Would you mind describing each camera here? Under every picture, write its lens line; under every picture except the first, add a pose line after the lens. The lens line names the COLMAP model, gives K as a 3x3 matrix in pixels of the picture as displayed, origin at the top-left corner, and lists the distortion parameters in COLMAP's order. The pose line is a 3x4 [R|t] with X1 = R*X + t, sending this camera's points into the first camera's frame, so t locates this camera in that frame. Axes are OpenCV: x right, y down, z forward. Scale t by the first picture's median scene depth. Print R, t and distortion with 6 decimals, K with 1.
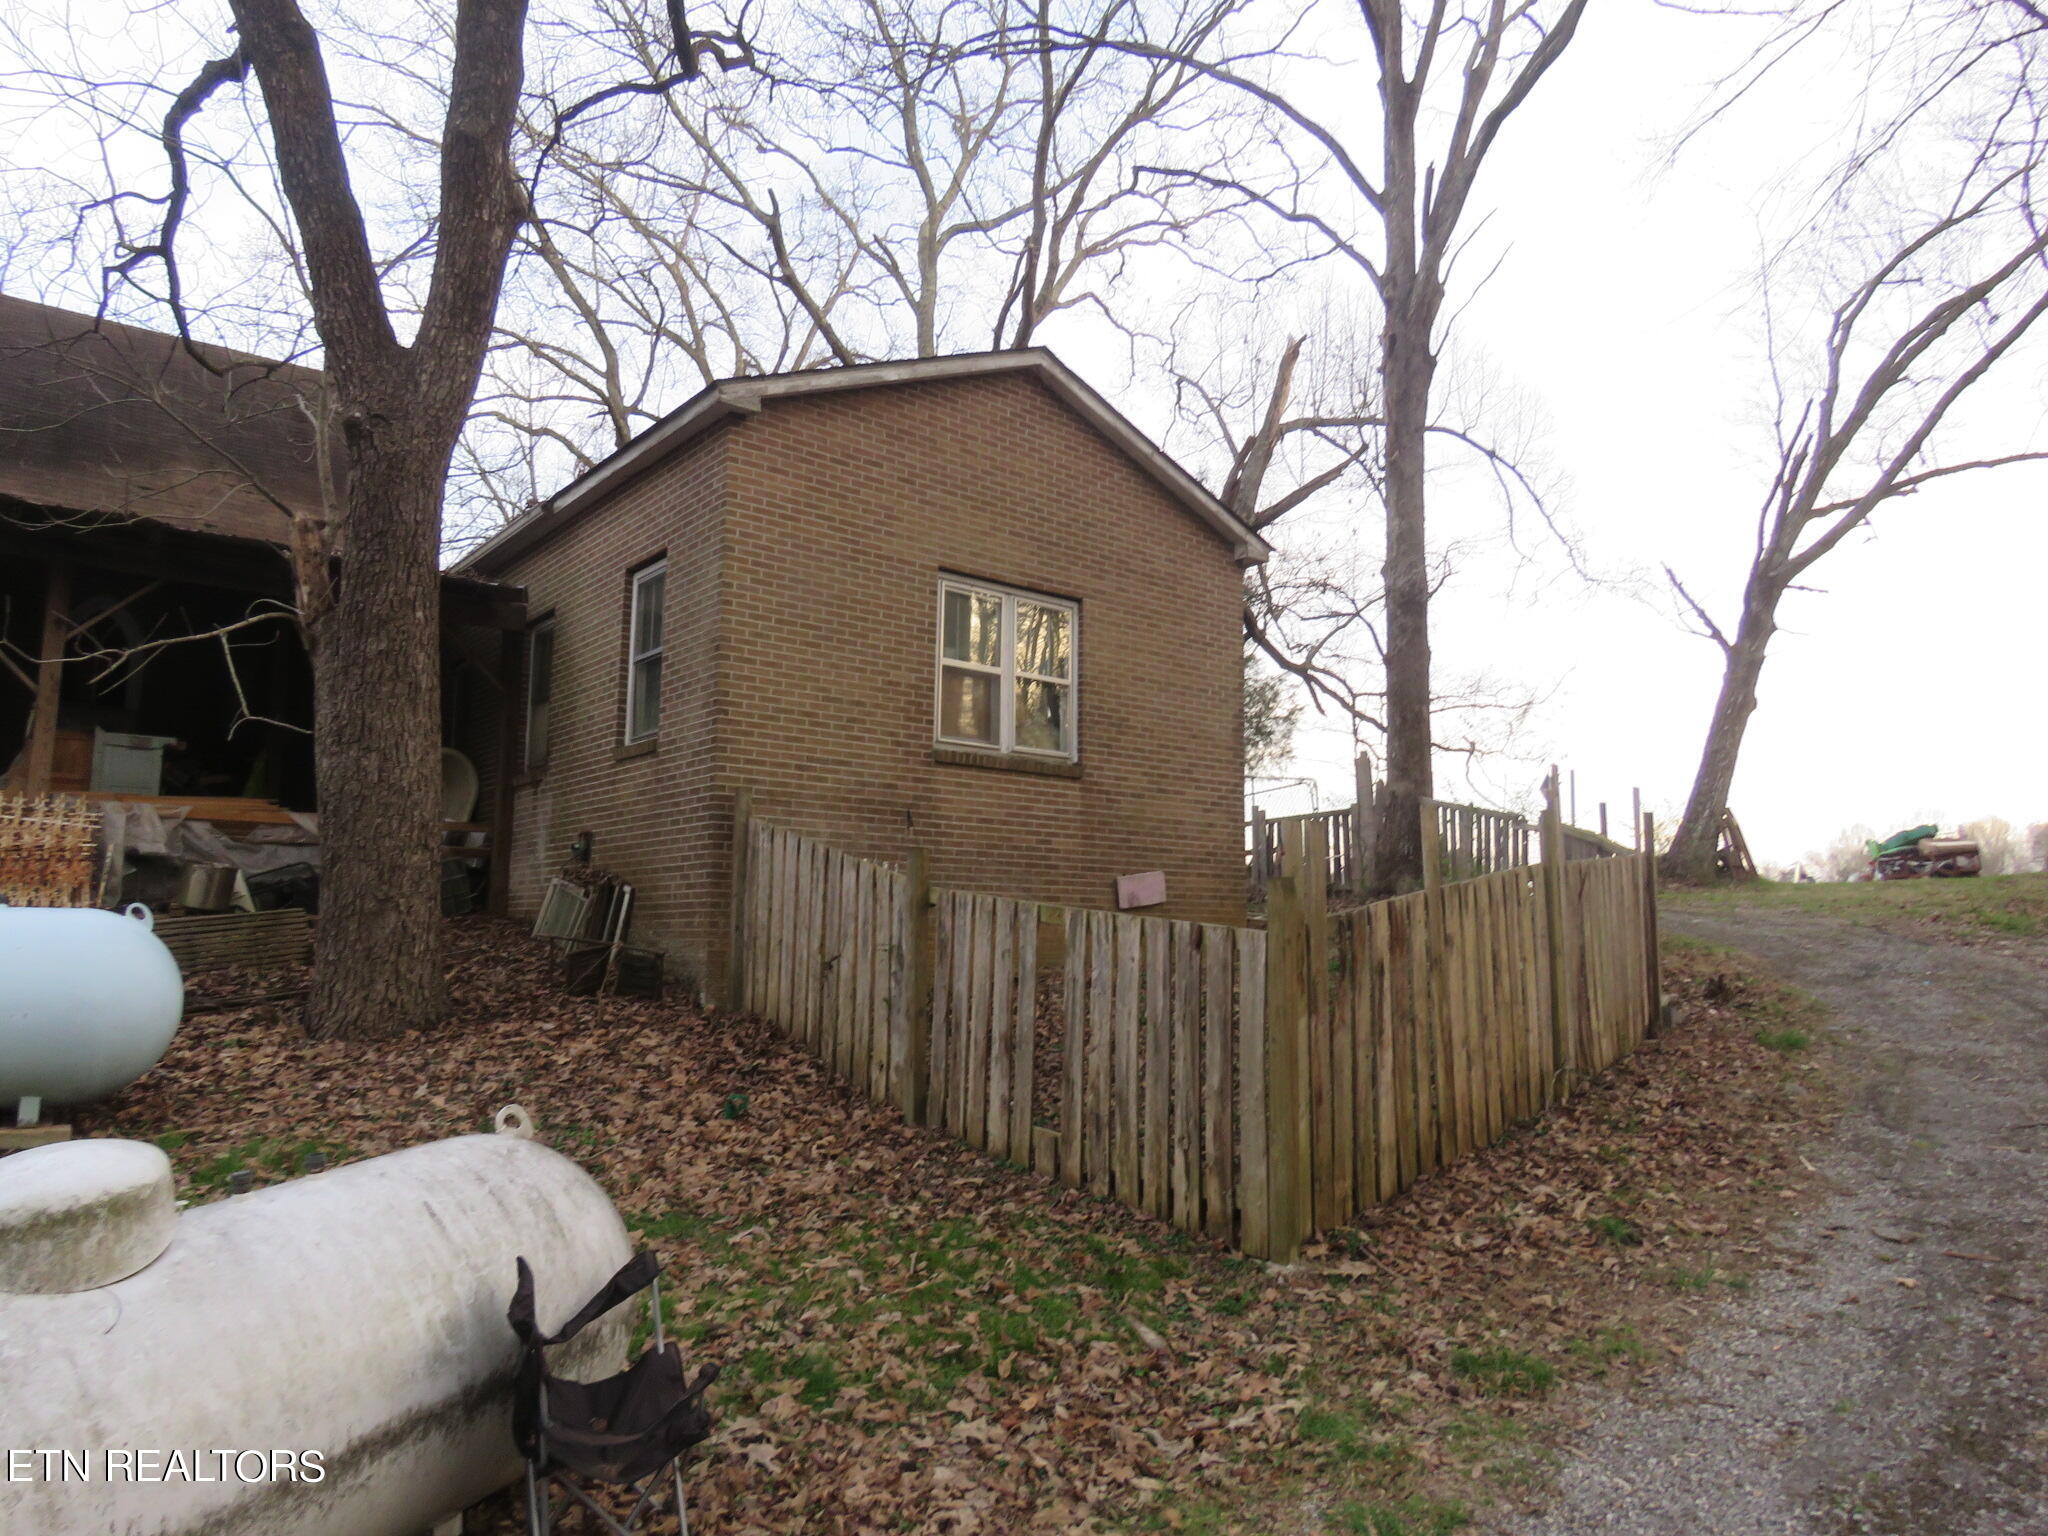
lens RADIAL K [[1314.9, 0, 1020.0], [0, 1314.9, 758.1], [0, 0, 1]] dist [0.005570, -0.000218]
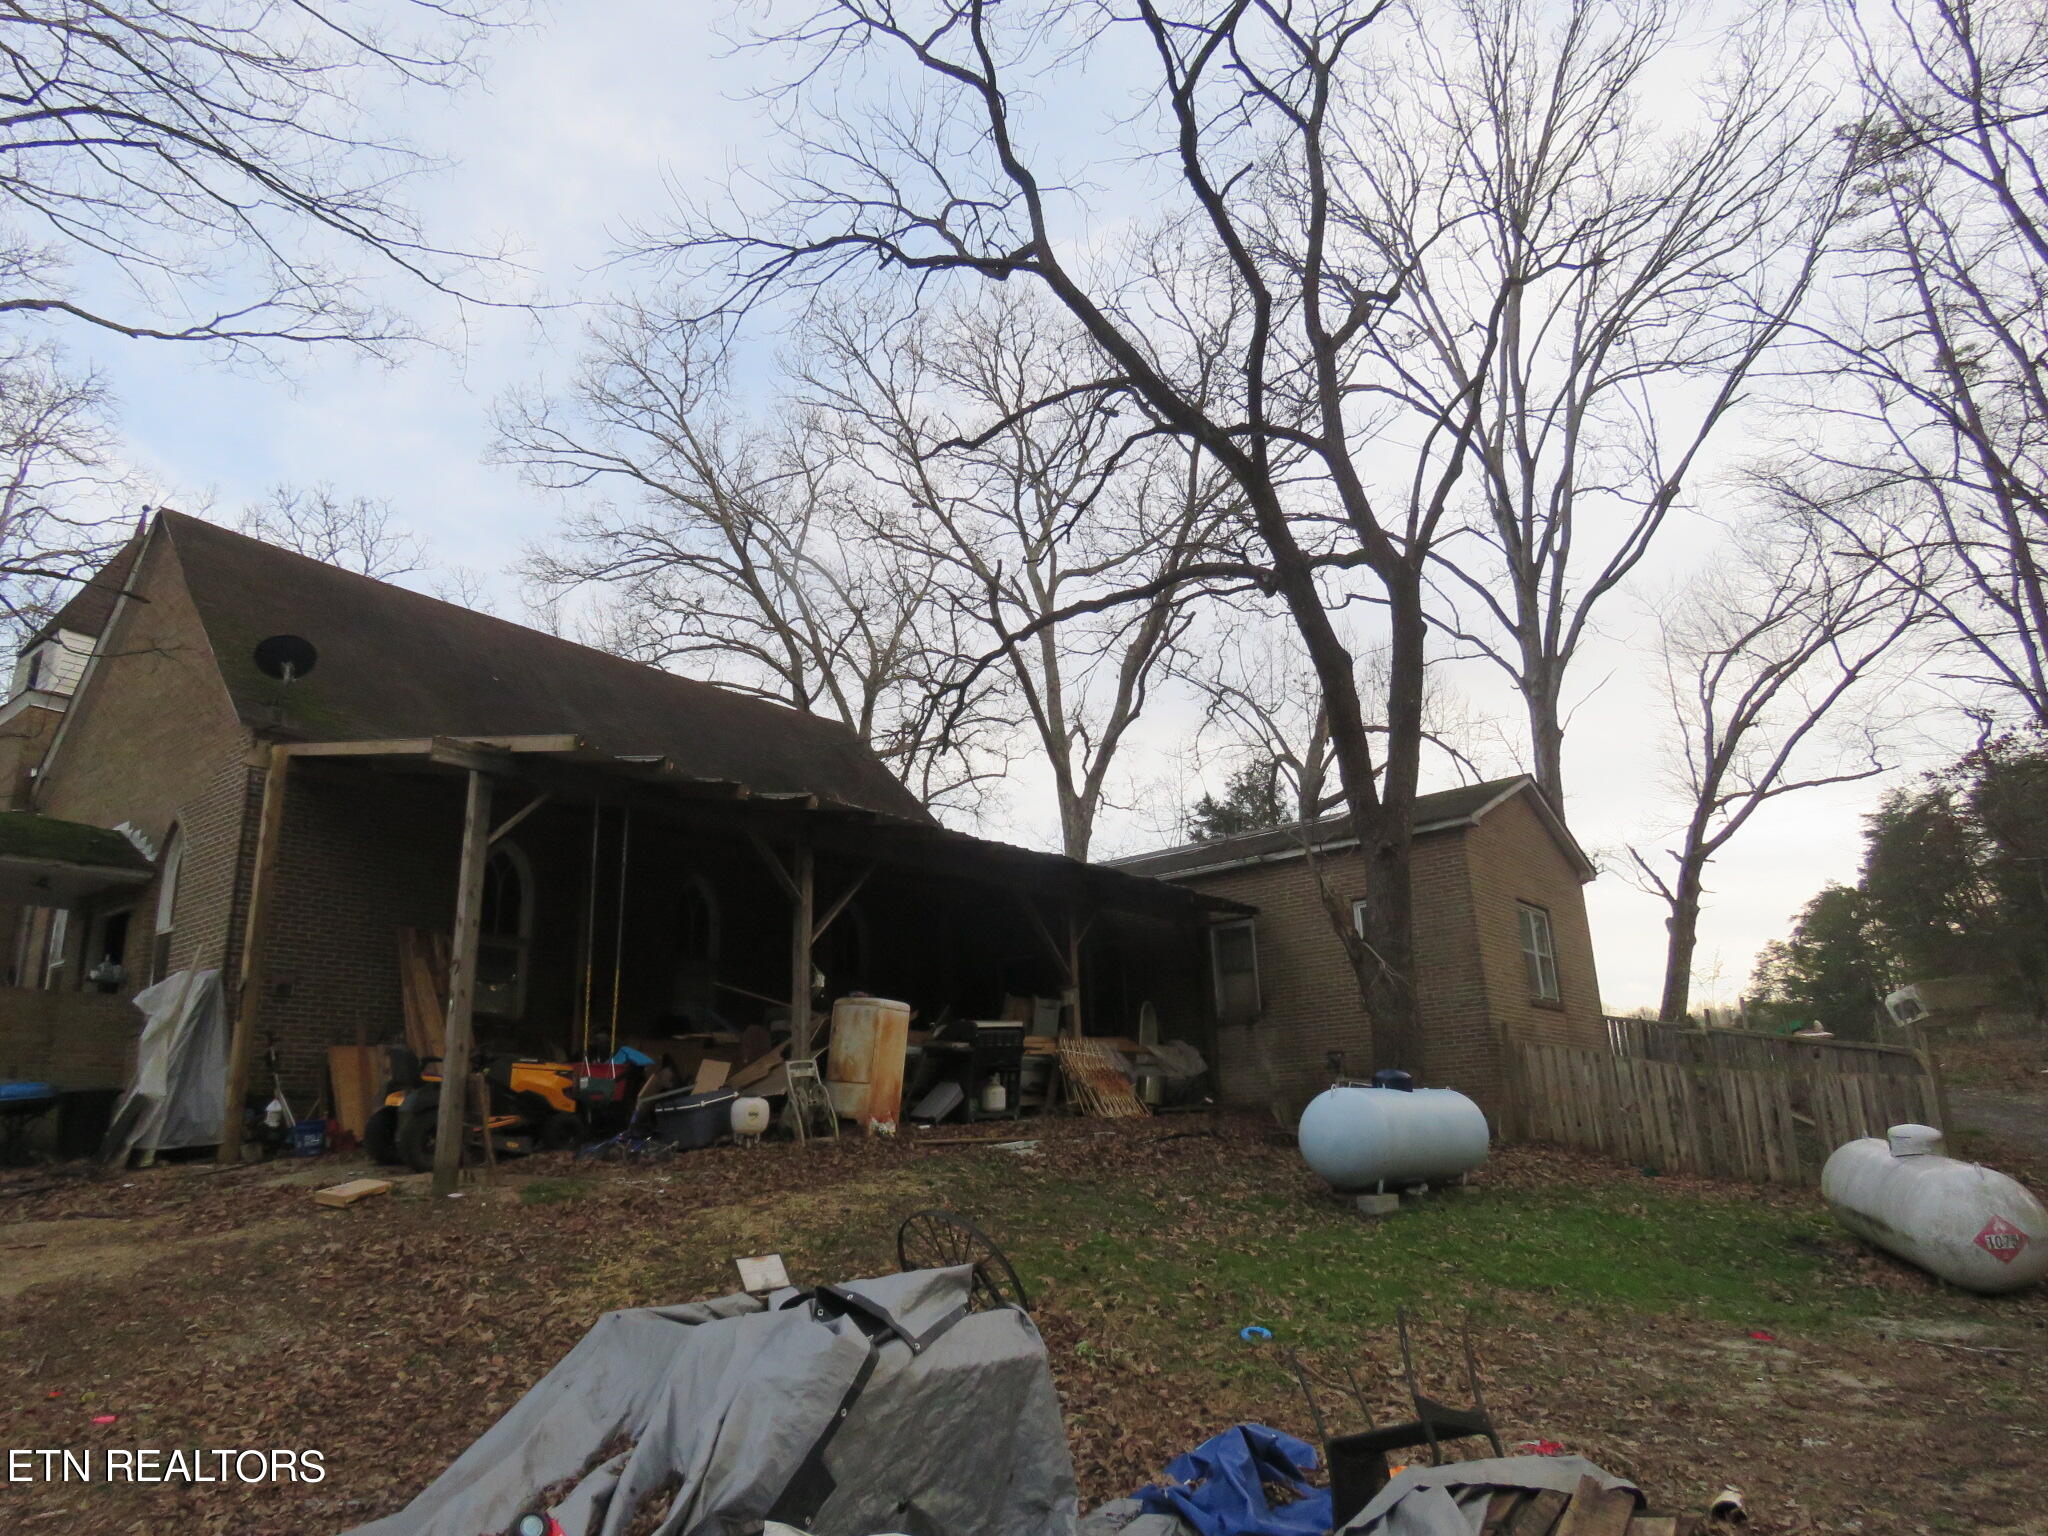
lens RADIAL K [[1314.9, 0, 1021.6], [0, 1314.9, 764.7], [0, 0, 1]] dist [0.005570, -0.000218]
pose [[0.977178, 0.016862, 0.211751, -0.514187], [0.015512, 0.988518, -0.150304, -0.028400], [-0.211854, 0.150158, 0.965697, -0.303121]]
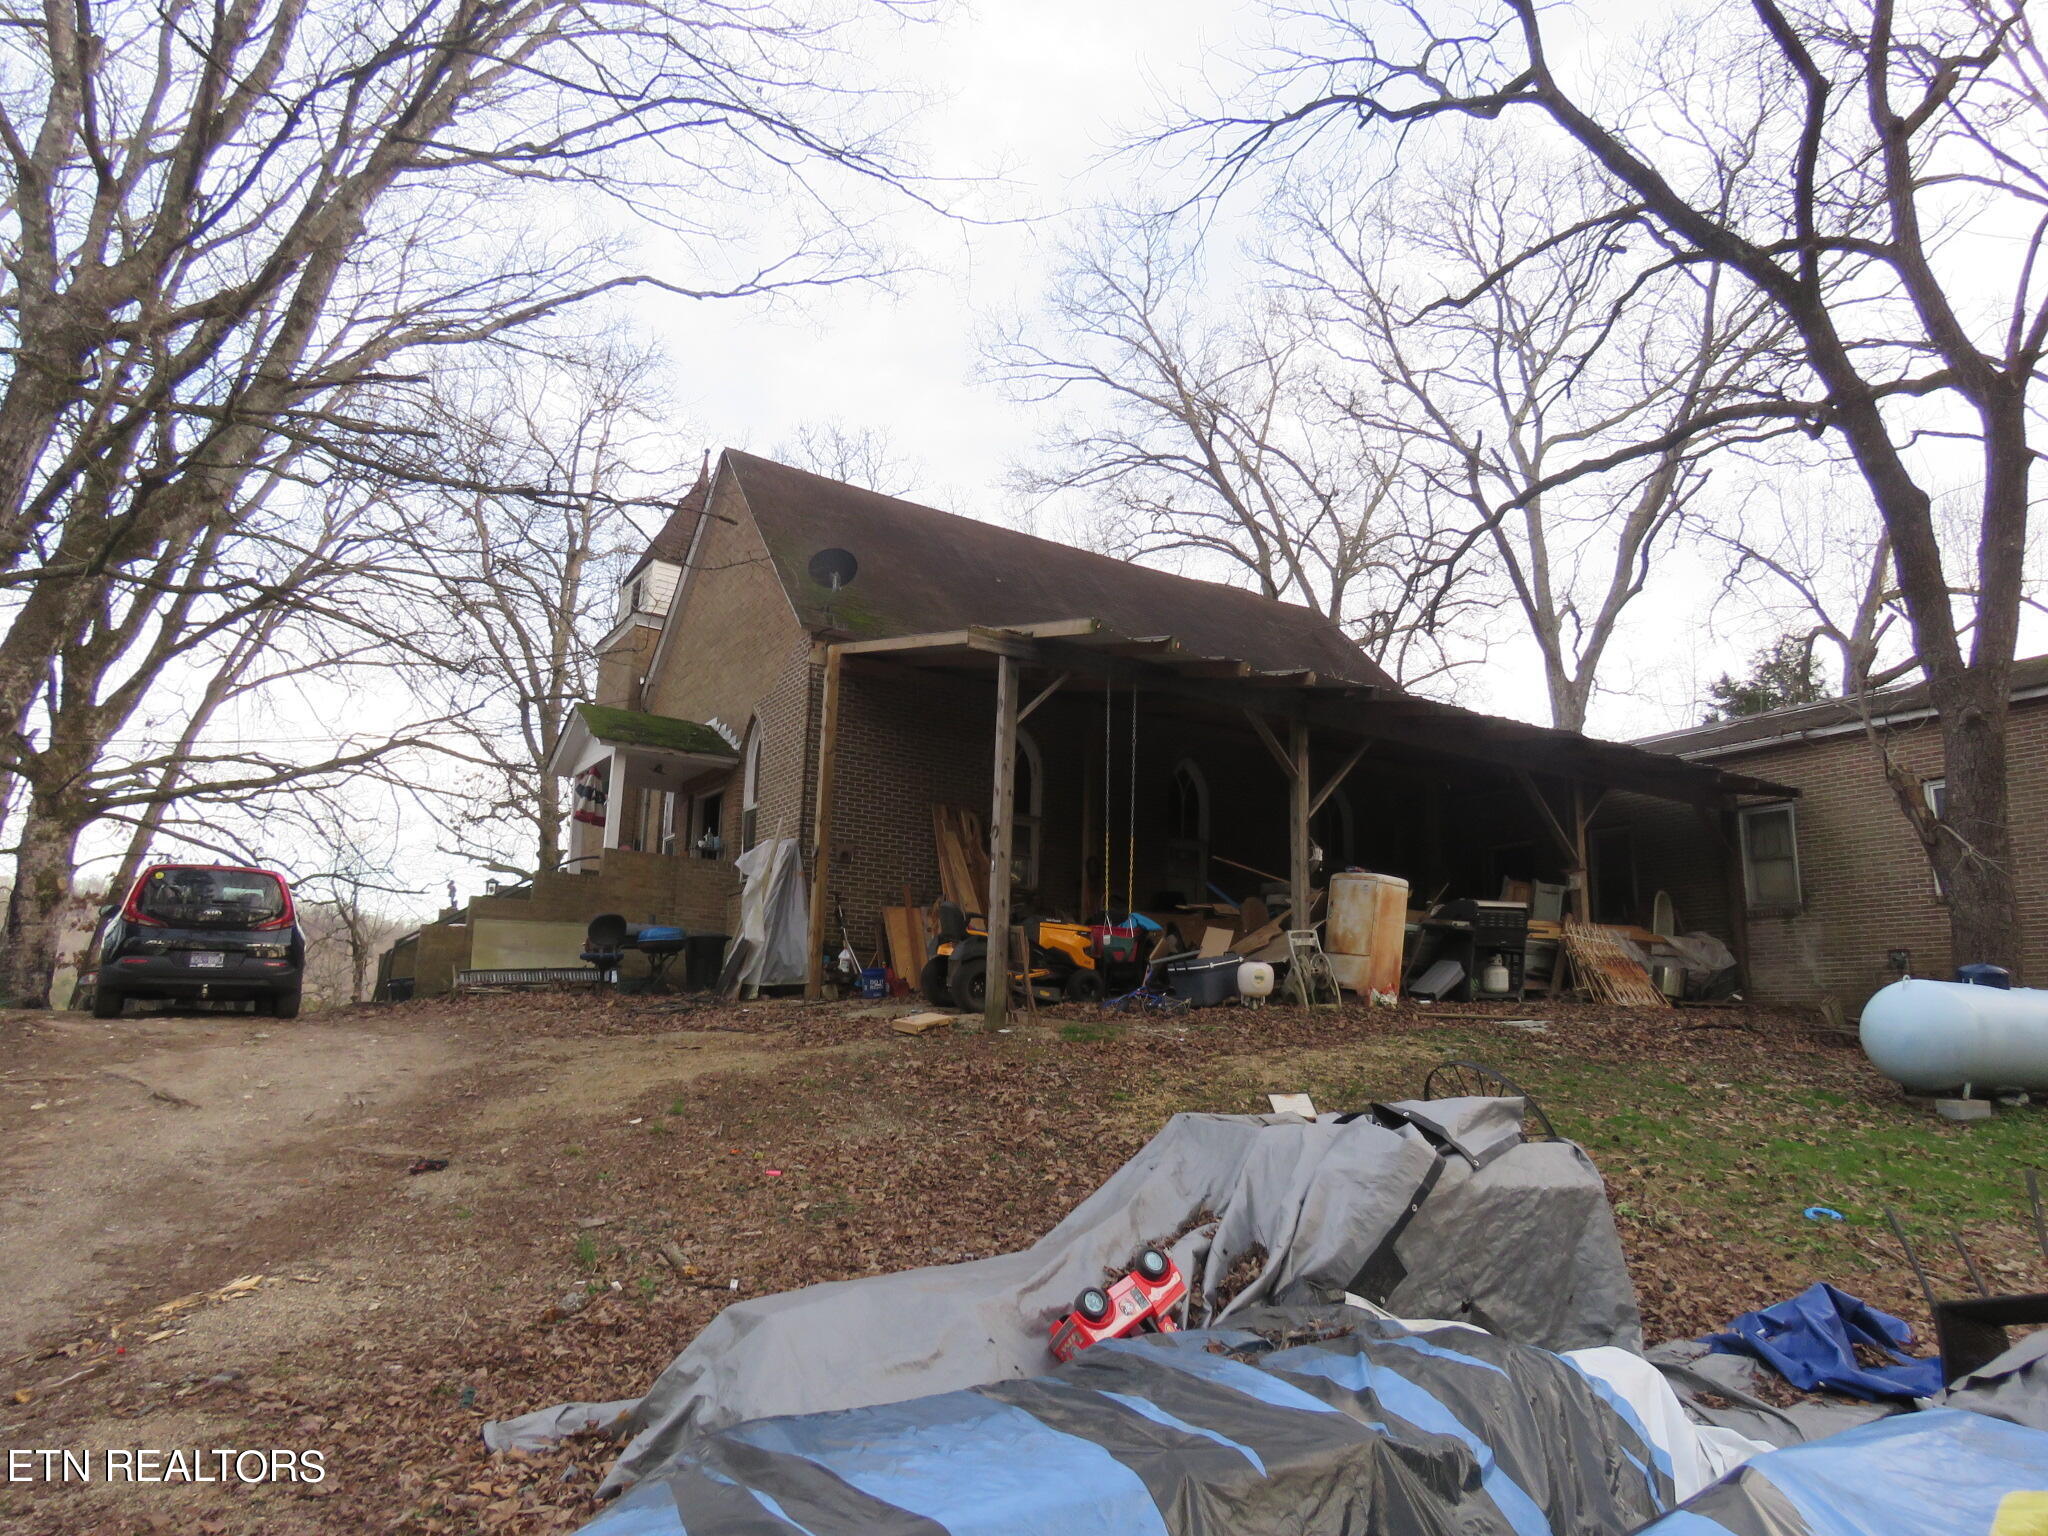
lens RADIAL K [[1314.9, 0, 1029.0], [0, 1314.9, 767.0], [0, 0, 1]] dist [0.005570, -0.000218]
pose [[0.992121, -0.007659, -0.125051, -0.531859], [-0.001842, 0.997130, -0.075683, -0.016798], [0.125272, 0.075317, 0.989260, -0.315465]]
